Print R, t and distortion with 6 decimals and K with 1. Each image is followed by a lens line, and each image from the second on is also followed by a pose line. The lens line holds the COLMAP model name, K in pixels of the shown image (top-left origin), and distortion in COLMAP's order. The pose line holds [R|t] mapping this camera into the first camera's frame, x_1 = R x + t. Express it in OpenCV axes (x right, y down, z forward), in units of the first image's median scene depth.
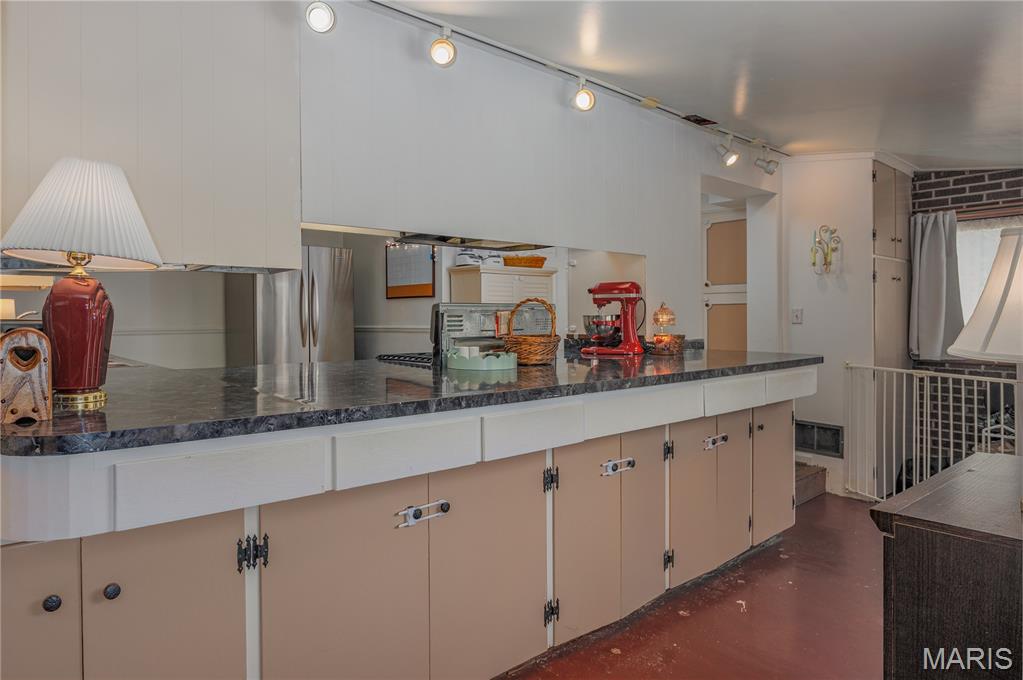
lens RADIAL K [[627.3, 0, 511.5], [0, 627.3, 340.0], [0, 0, 1]] dist [0.000300, -0.000047]
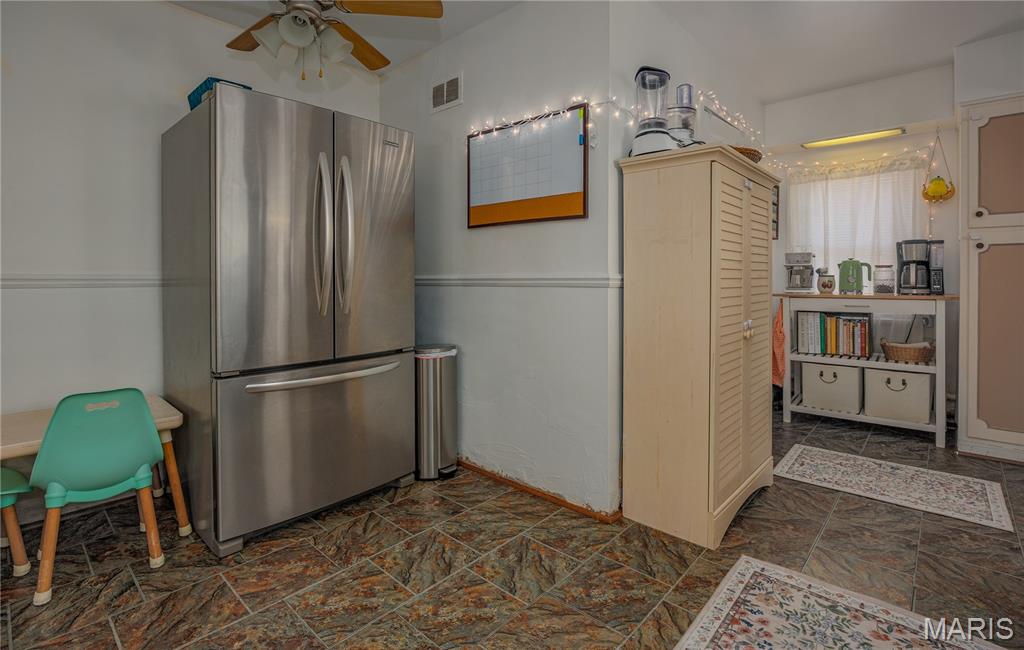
lens RADIAL K [[479.4, 0, 513.1], [0, 479.4, 288.0], [0, 0, 1]] dist [-0.000395, -0.000048]
pose [[0.993587, 0.004497, 0.112984, -0.211093], [-0.002160, 0.999781, -0.020801, -0.001961], [-0.113052, 0.020423, 0.993379, 0.570661]]
